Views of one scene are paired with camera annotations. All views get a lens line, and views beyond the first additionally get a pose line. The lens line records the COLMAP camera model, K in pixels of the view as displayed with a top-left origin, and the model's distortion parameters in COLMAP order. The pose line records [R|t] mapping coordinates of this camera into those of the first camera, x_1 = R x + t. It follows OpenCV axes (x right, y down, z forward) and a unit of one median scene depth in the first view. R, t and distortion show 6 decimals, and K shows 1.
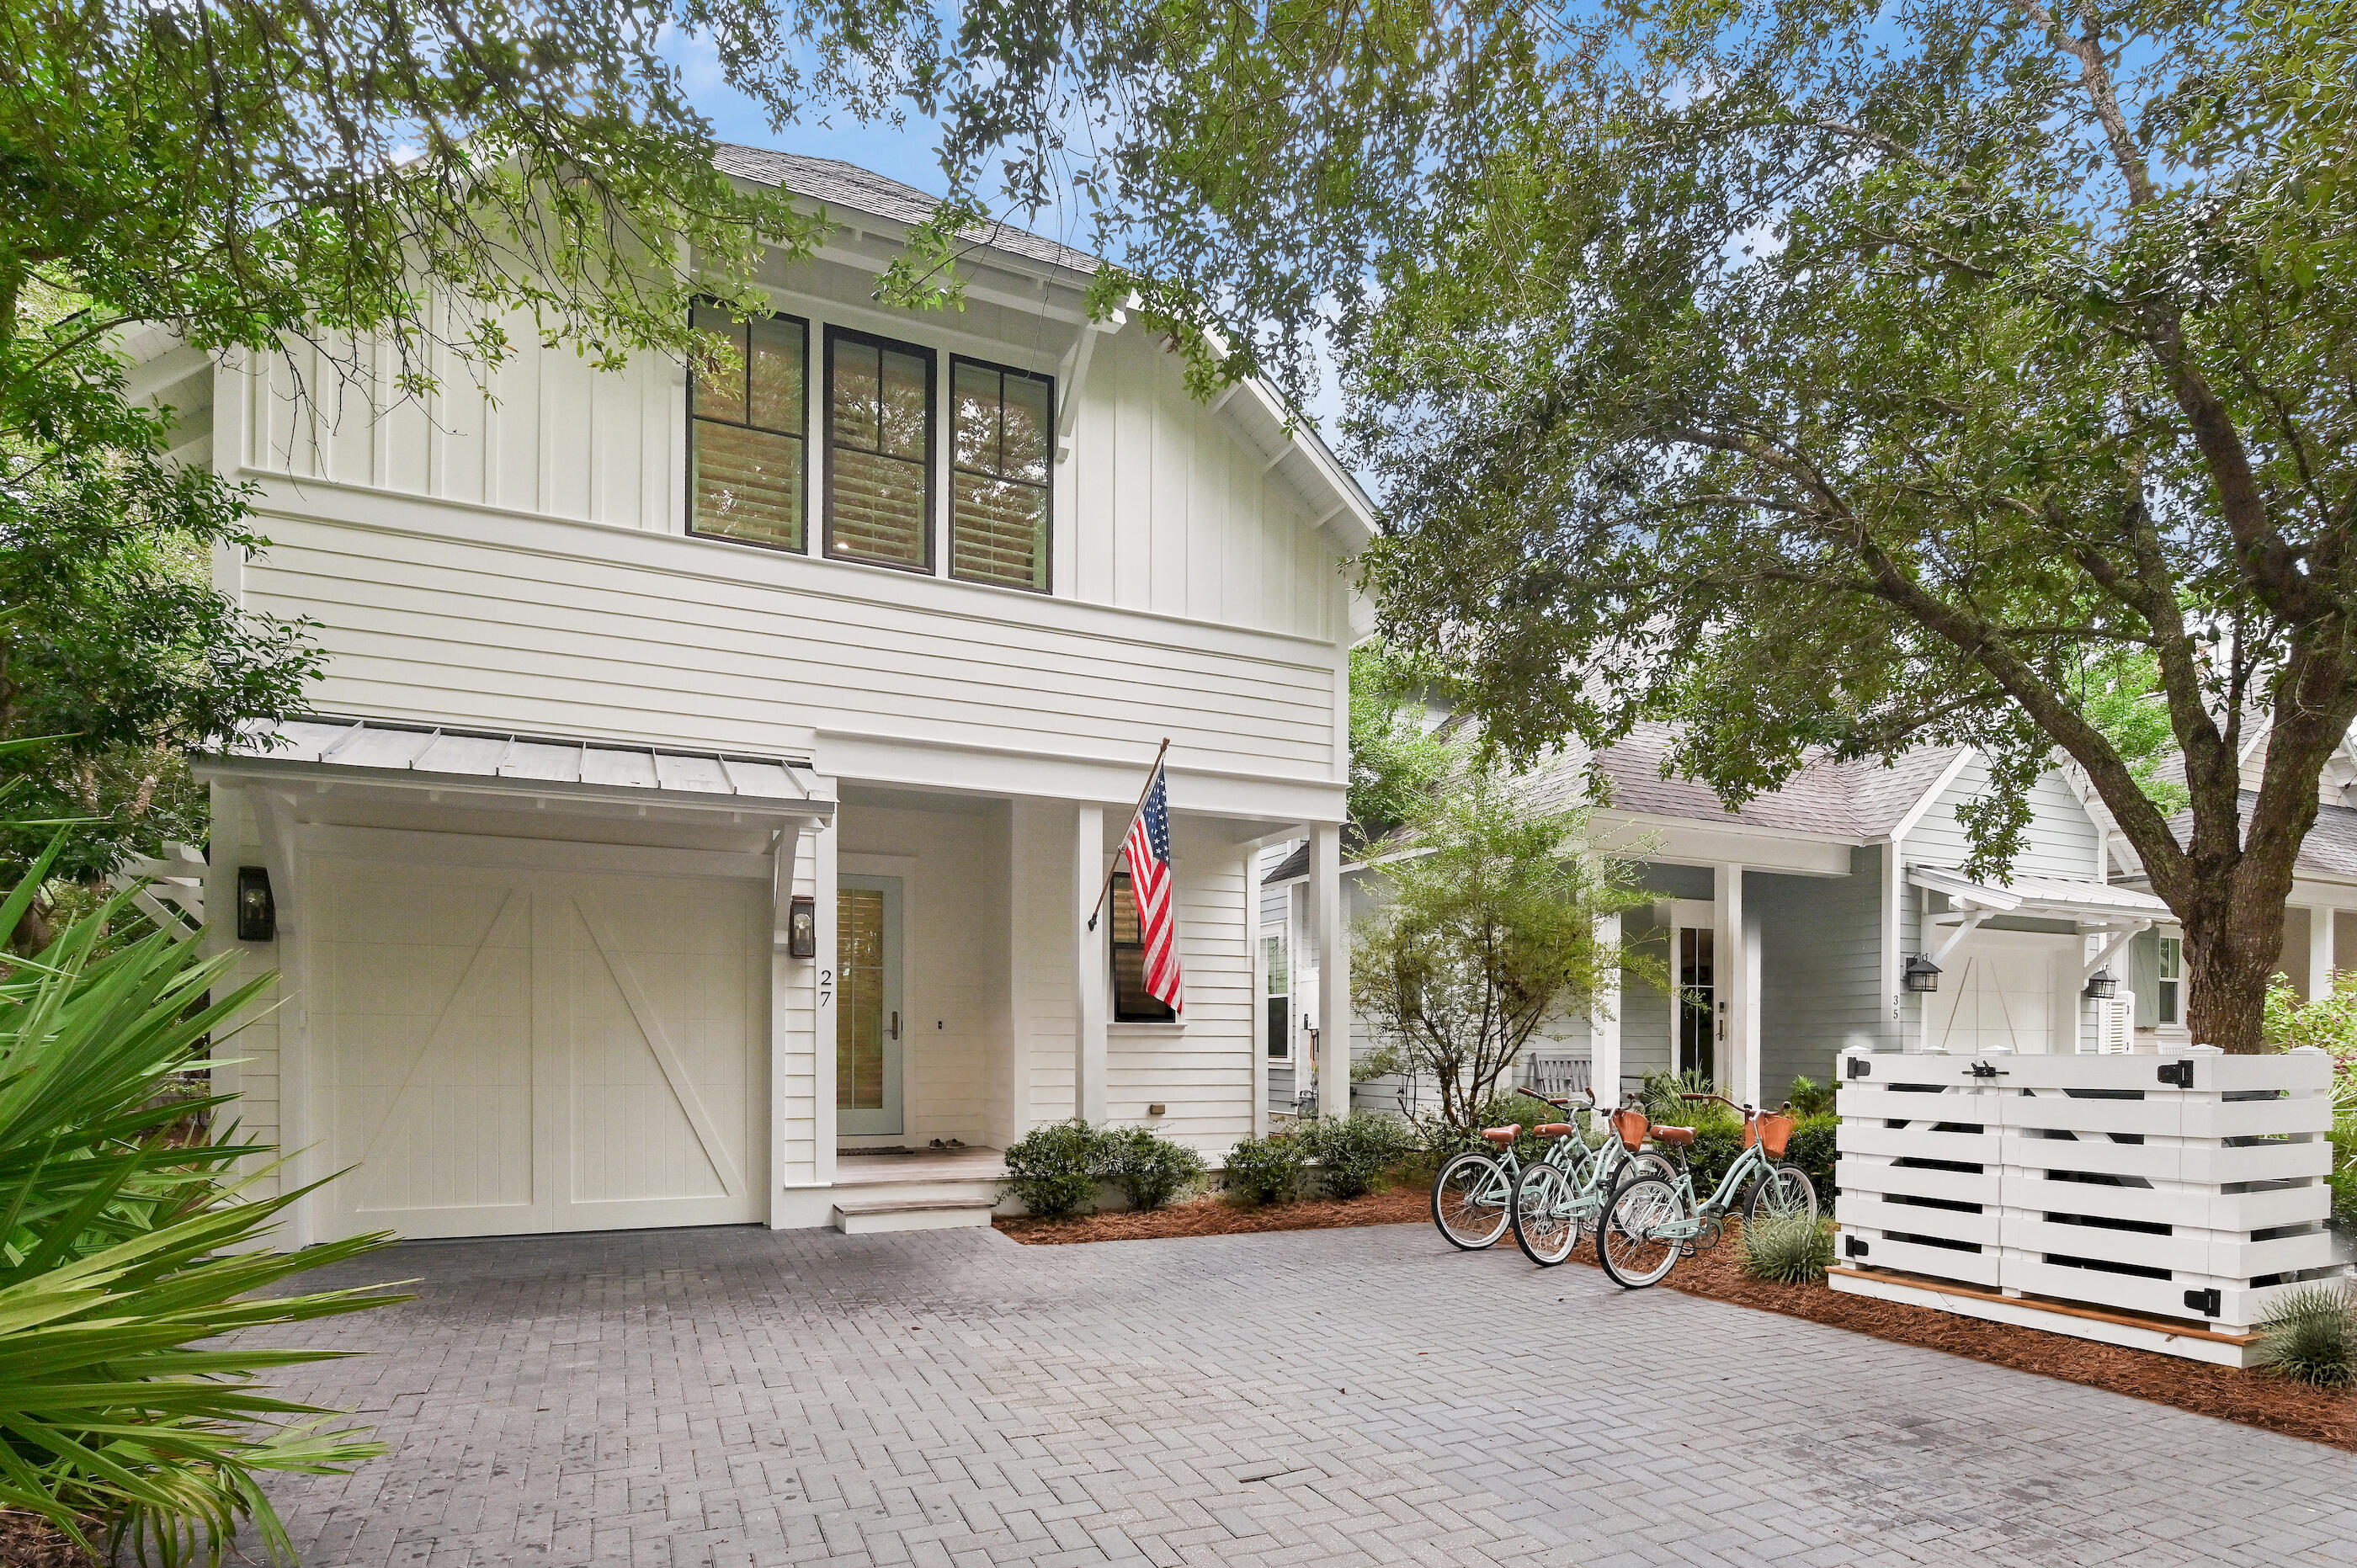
lens RADIAL K [[1036.6, 0, 1178.5], [0, 1036.6, 784.0], [0, 0, 1]] dist [-0.010767, -0.000038]
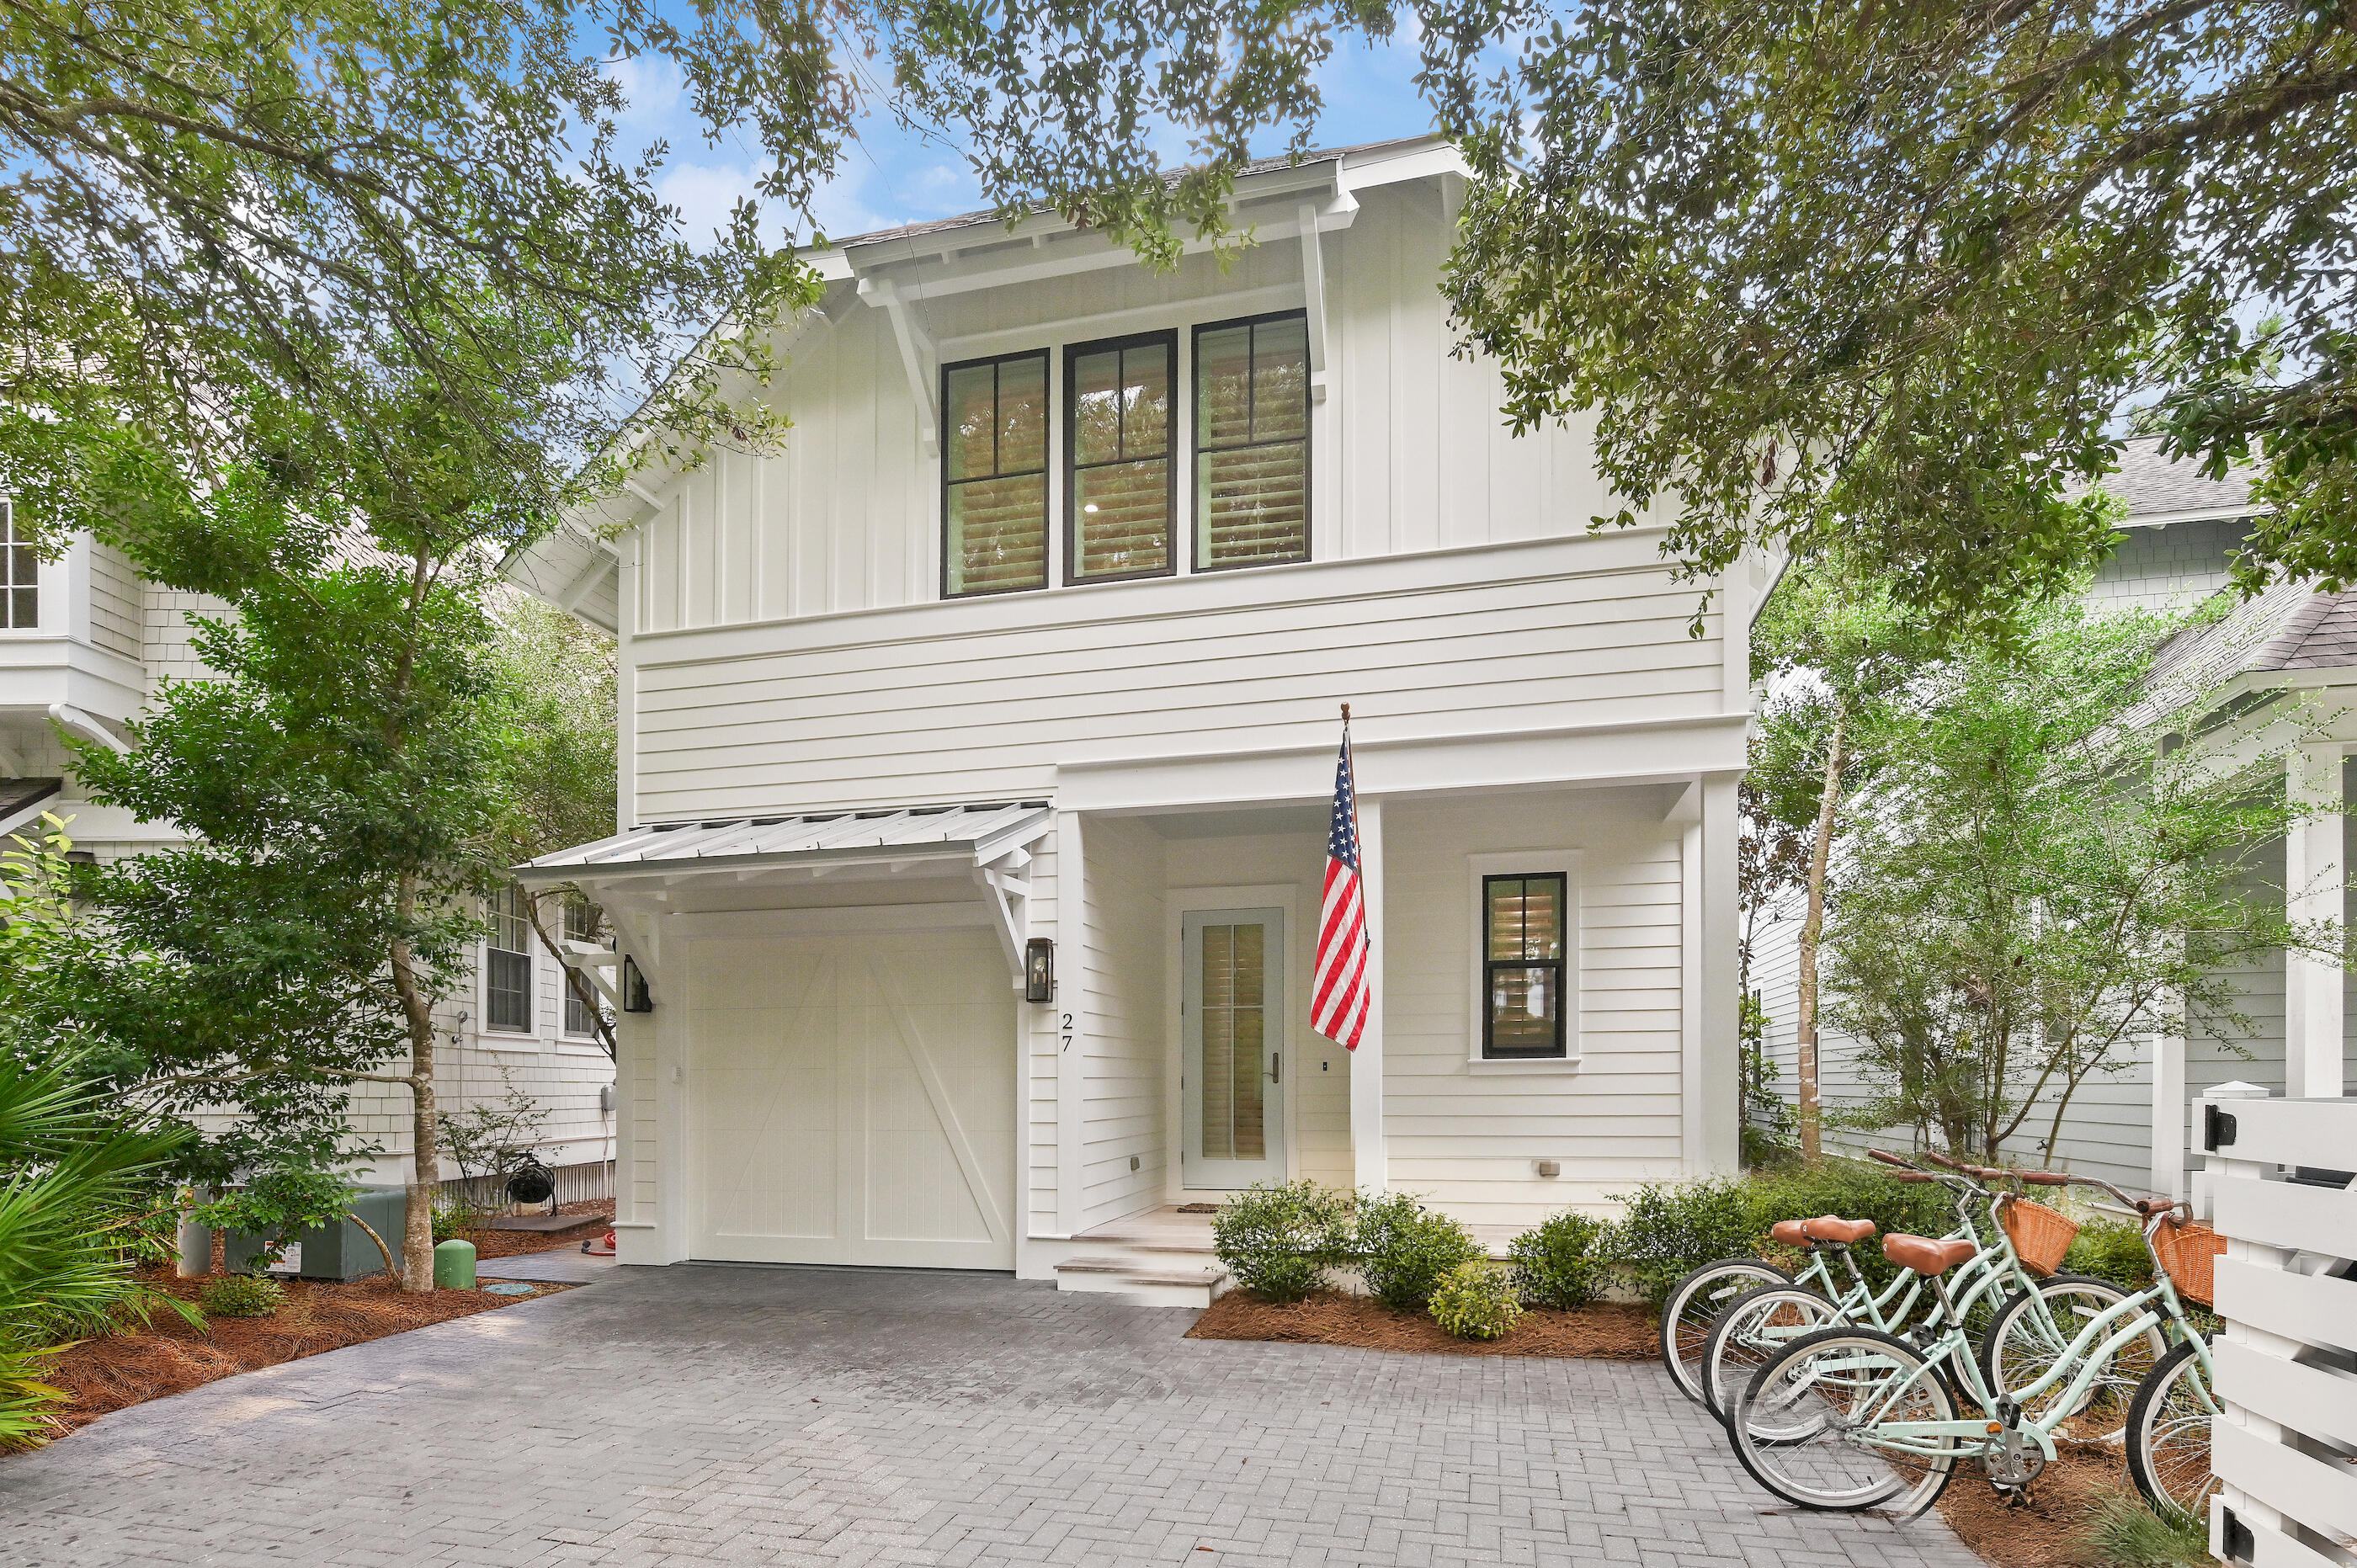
lens RADIAL K [[1171.3, 0, 1178.5], [0, 1171.3, 784.0], [0, 0, 1]] dist [0.000533, 0.000450]
pose [[0.814611, -0.147350, -0.560978, 0.352579], [0.148924, 0.987903, -0.043231, 0.028805], [0.560562, -0.048327, 0.826701, 0.151893]]
